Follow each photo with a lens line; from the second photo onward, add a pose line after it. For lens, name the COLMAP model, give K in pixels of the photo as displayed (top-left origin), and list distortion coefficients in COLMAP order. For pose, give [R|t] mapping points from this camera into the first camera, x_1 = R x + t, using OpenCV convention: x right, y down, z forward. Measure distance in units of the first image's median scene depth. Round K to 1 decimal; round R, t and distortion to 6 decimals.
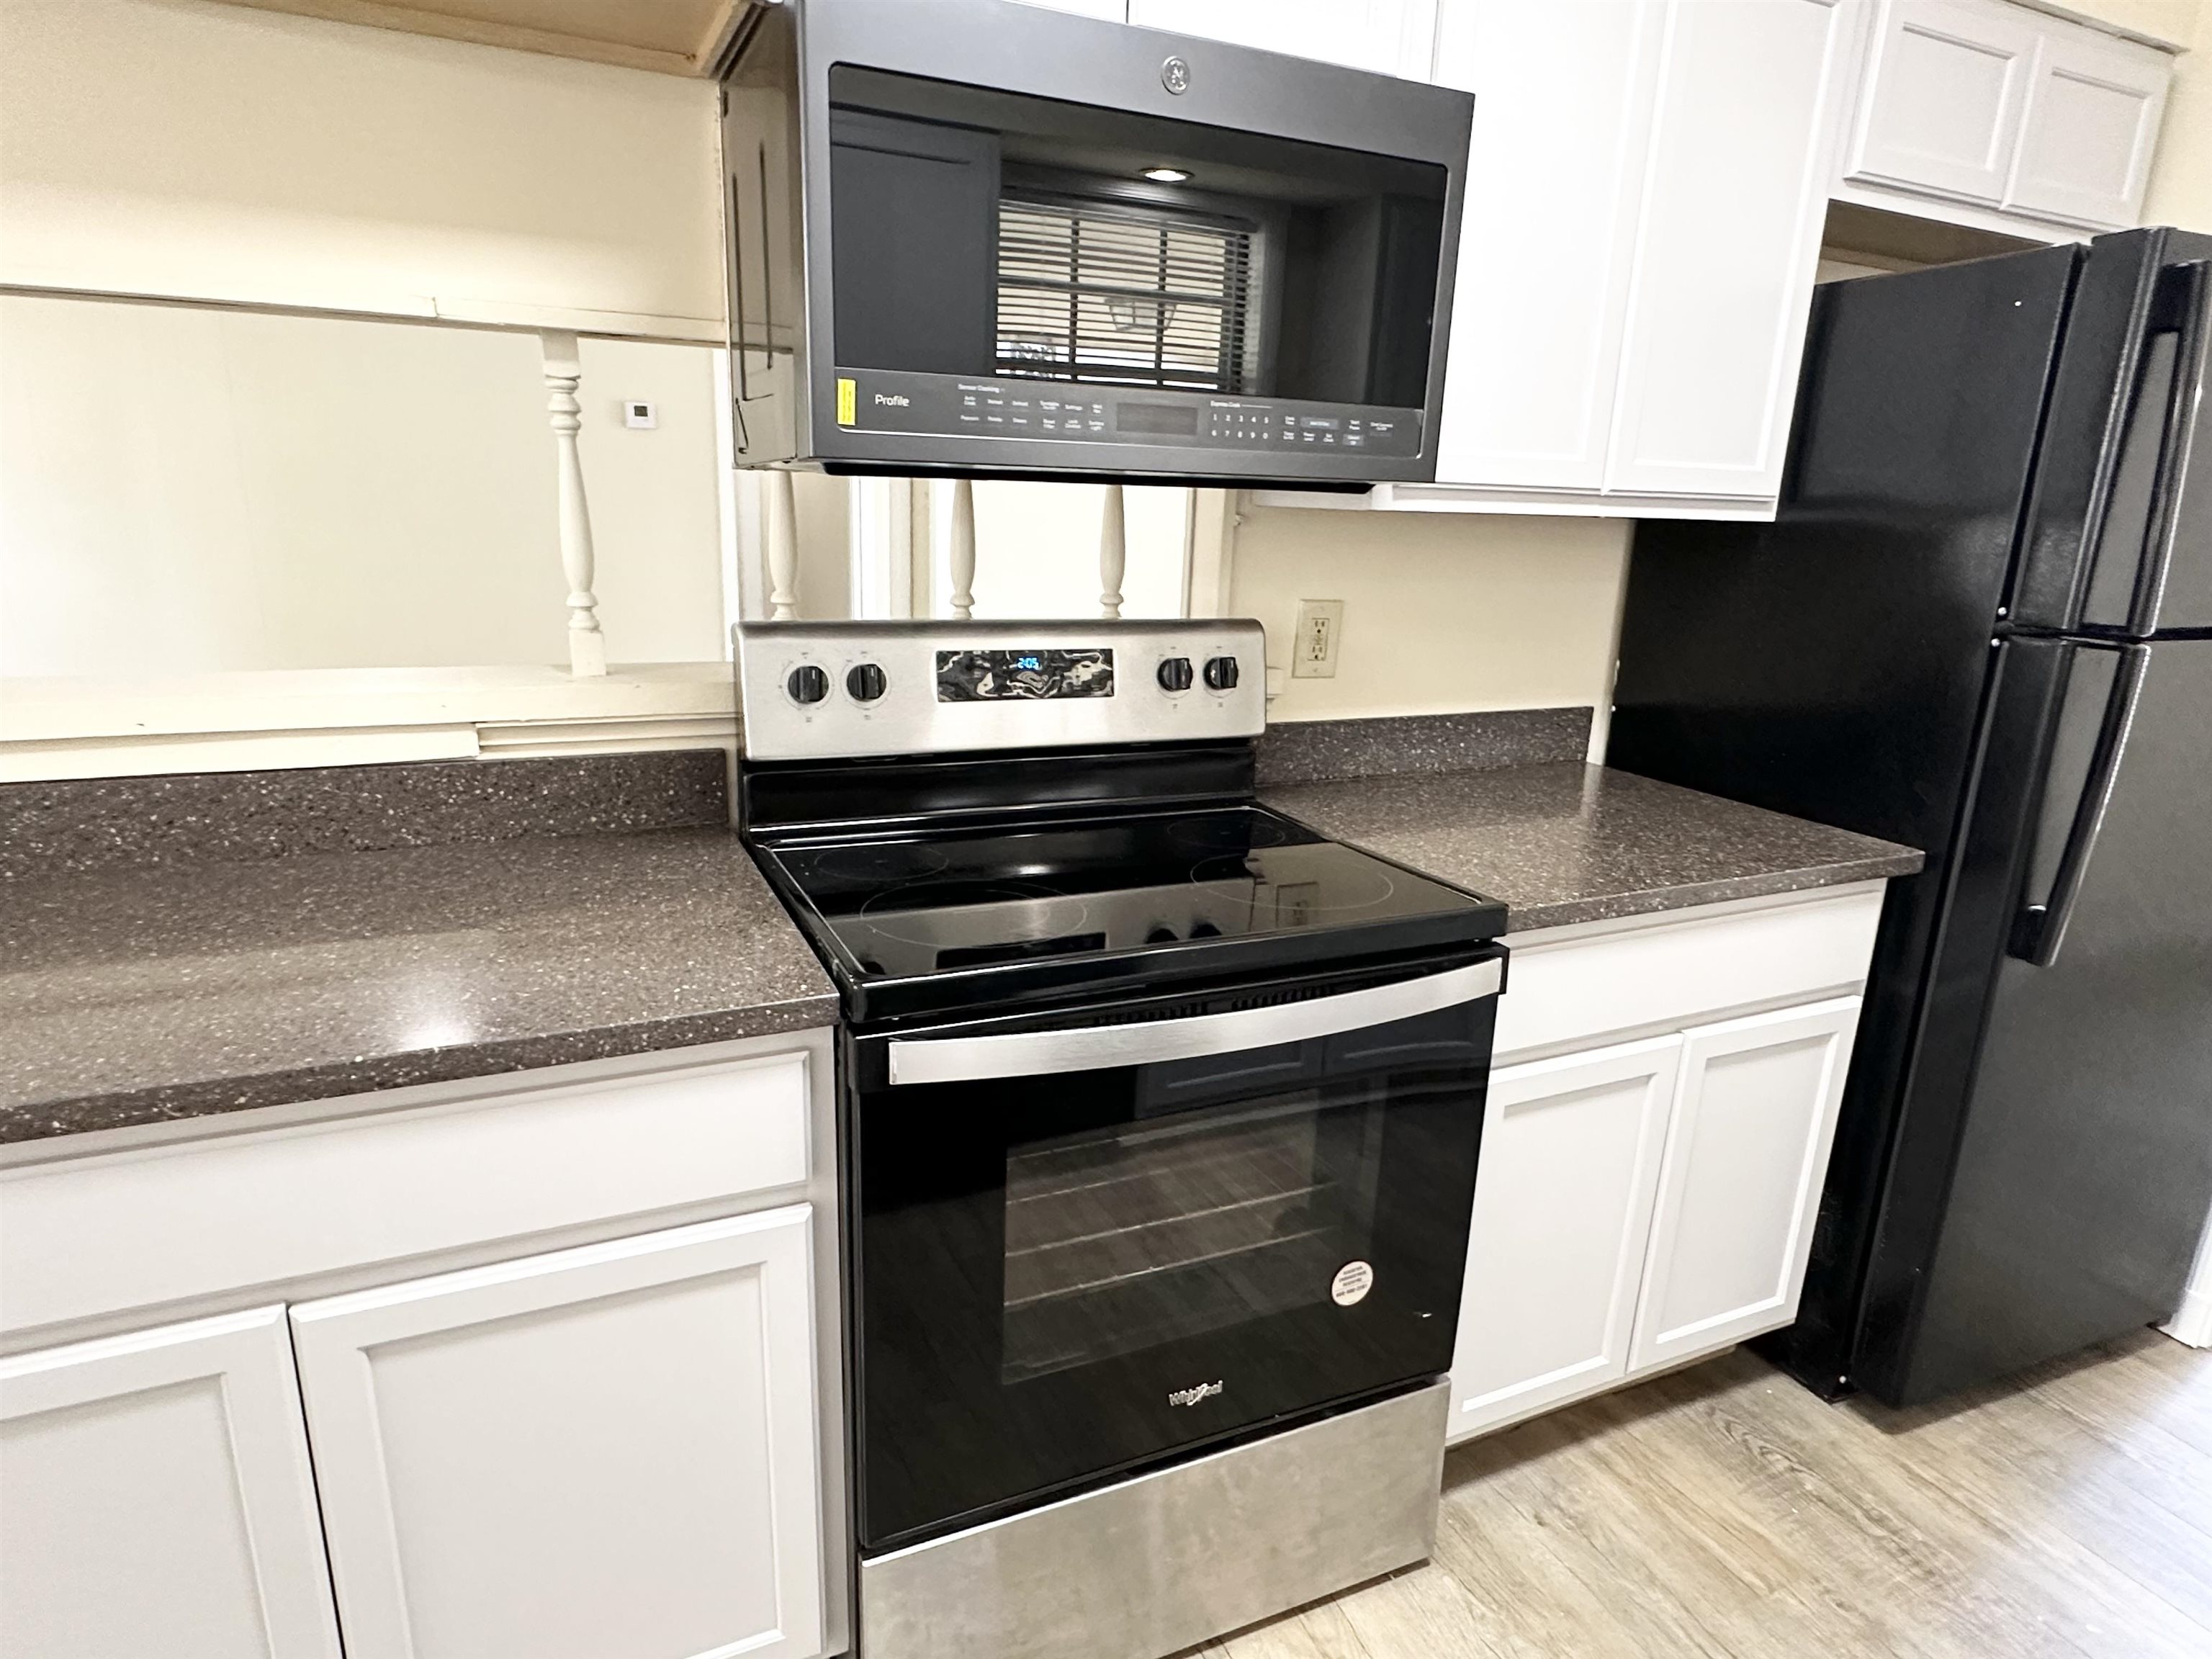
lens RADIAL K [[1260.1, 0, 1106.0], [0, 1260.1, 829.5], [0, 0, 1]] dist [0.003344, -0.000015]
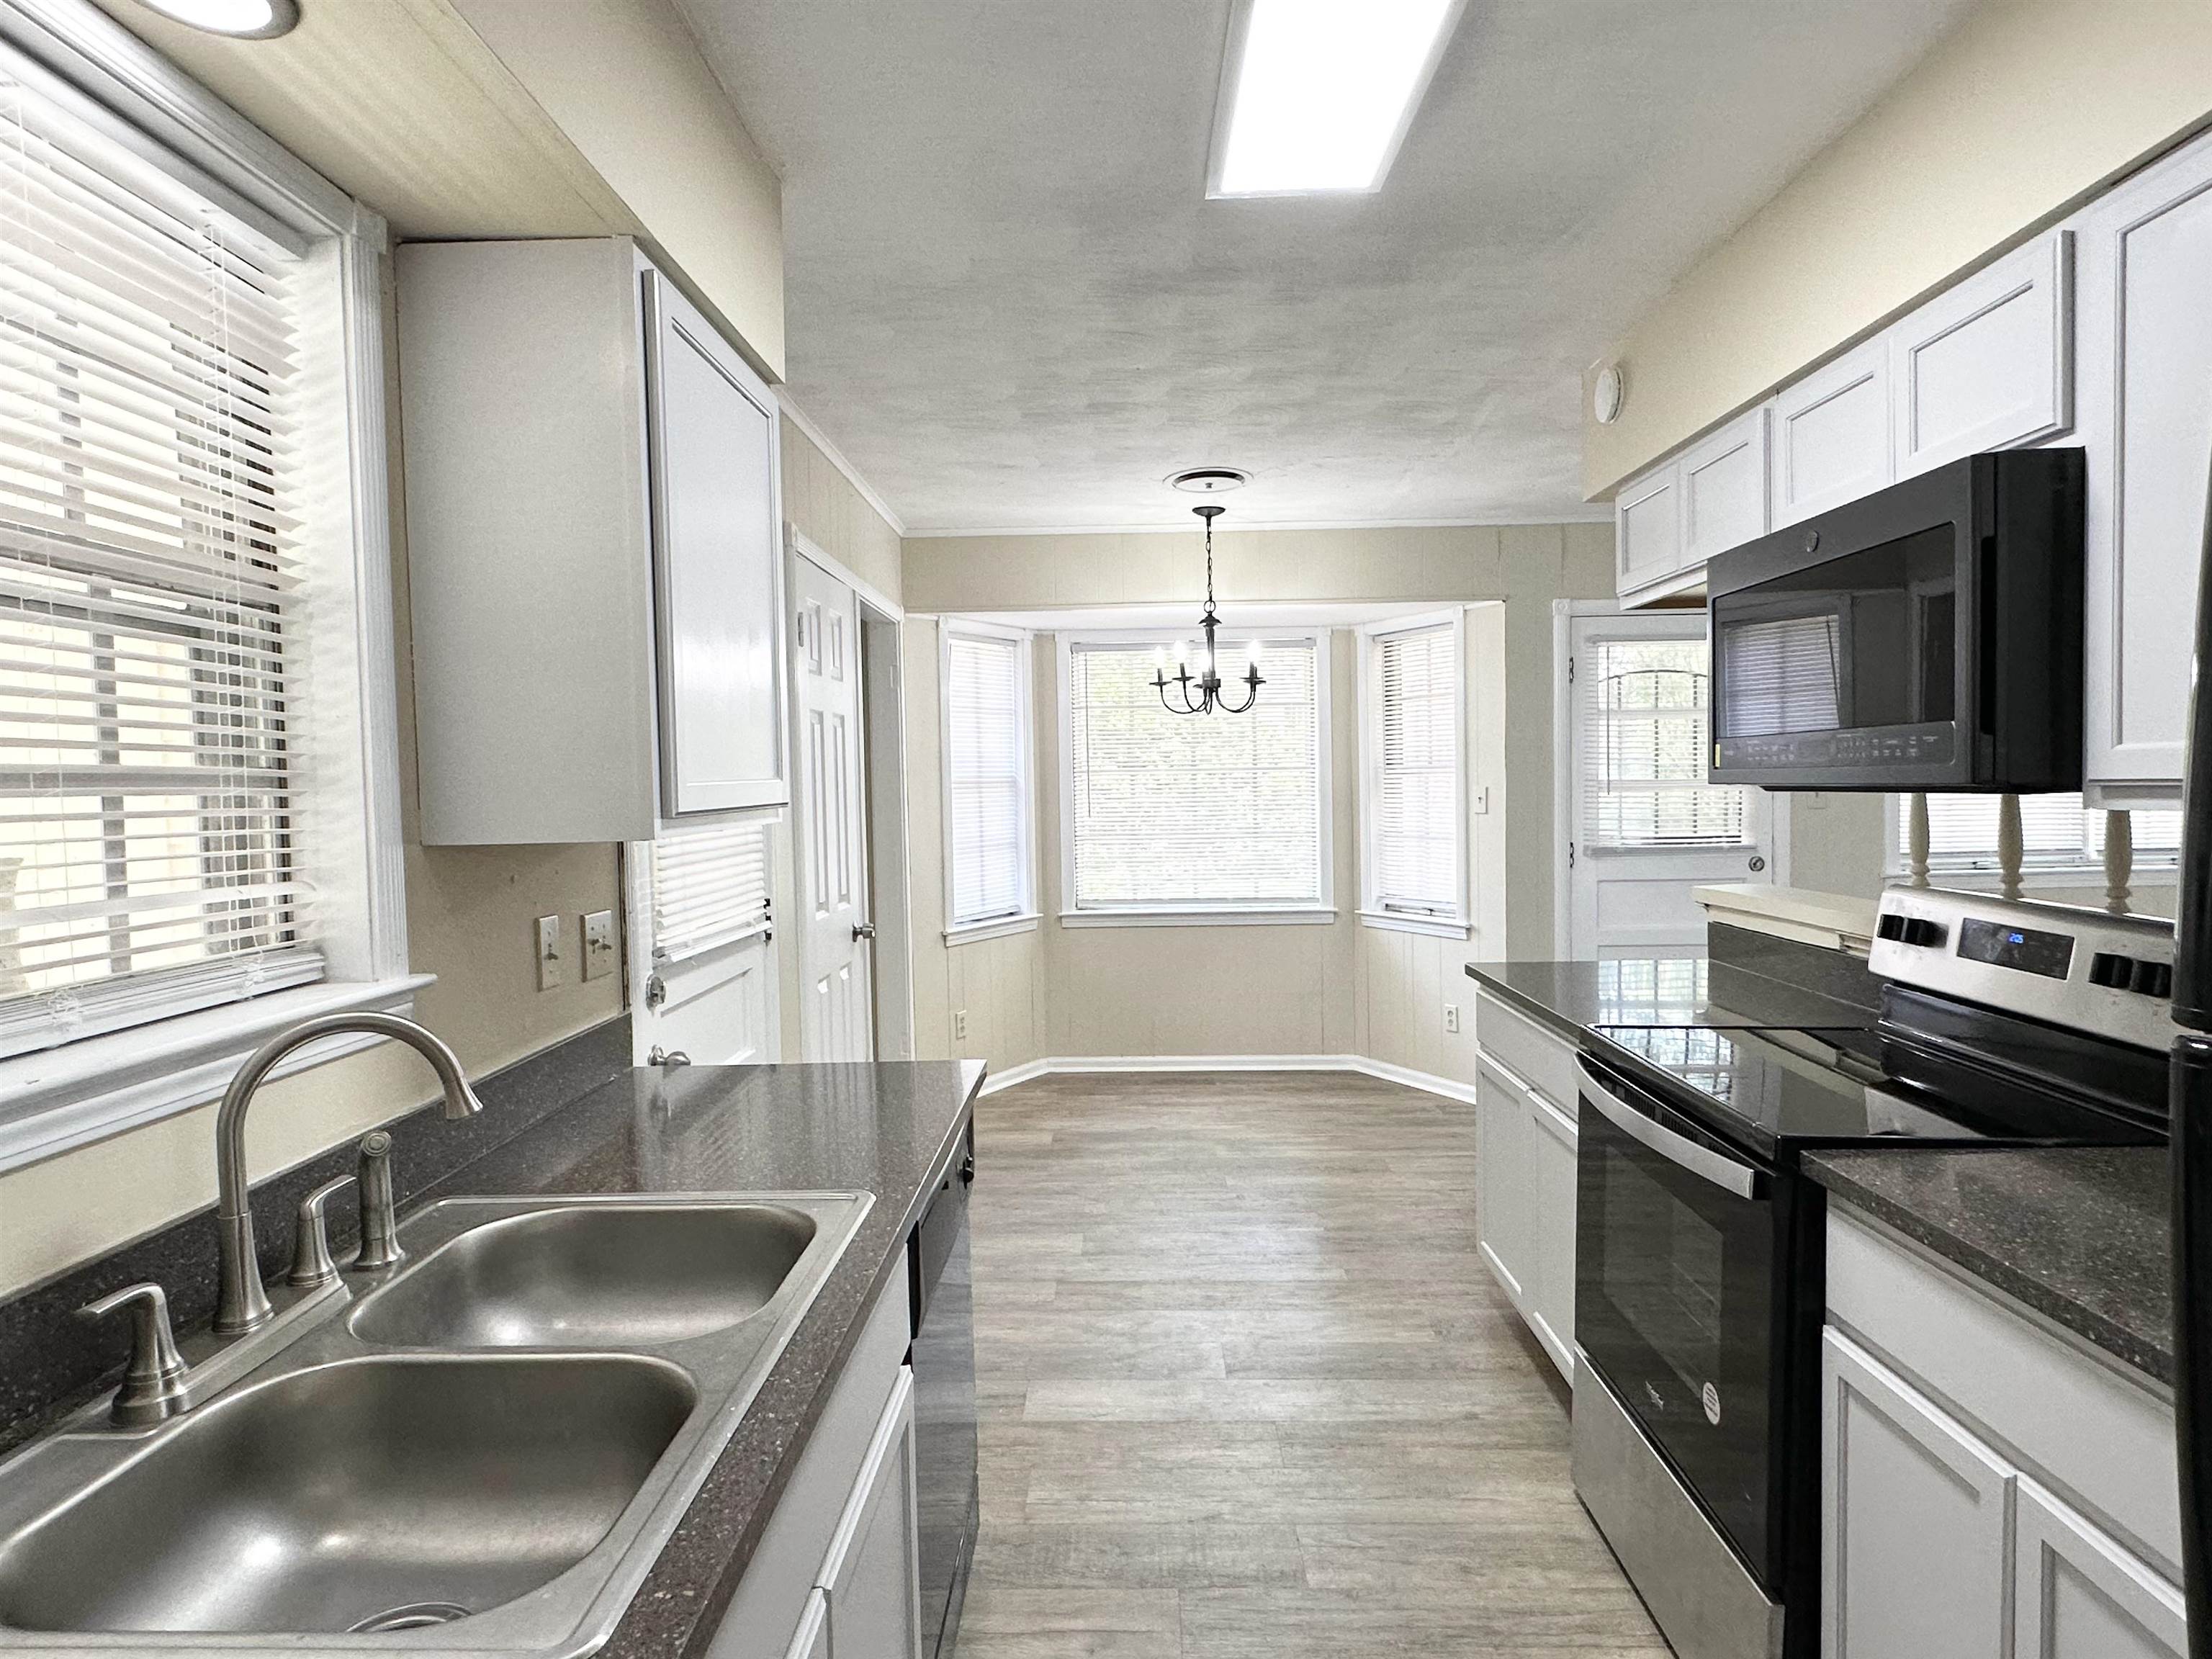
lens RADIAL K [[1260.1, 0, 1106.0], [0, 1260.1, 829.5], [0, 0, 1]] dist [0.003344, -0.000015]
pose [[-0.430621, 0.006679, -0.902508, 1.604474], [-0.229965, 0.966155, 0.116876, -0.202765], [0.872744, 0.257875, -0.414511, 0.850370]]
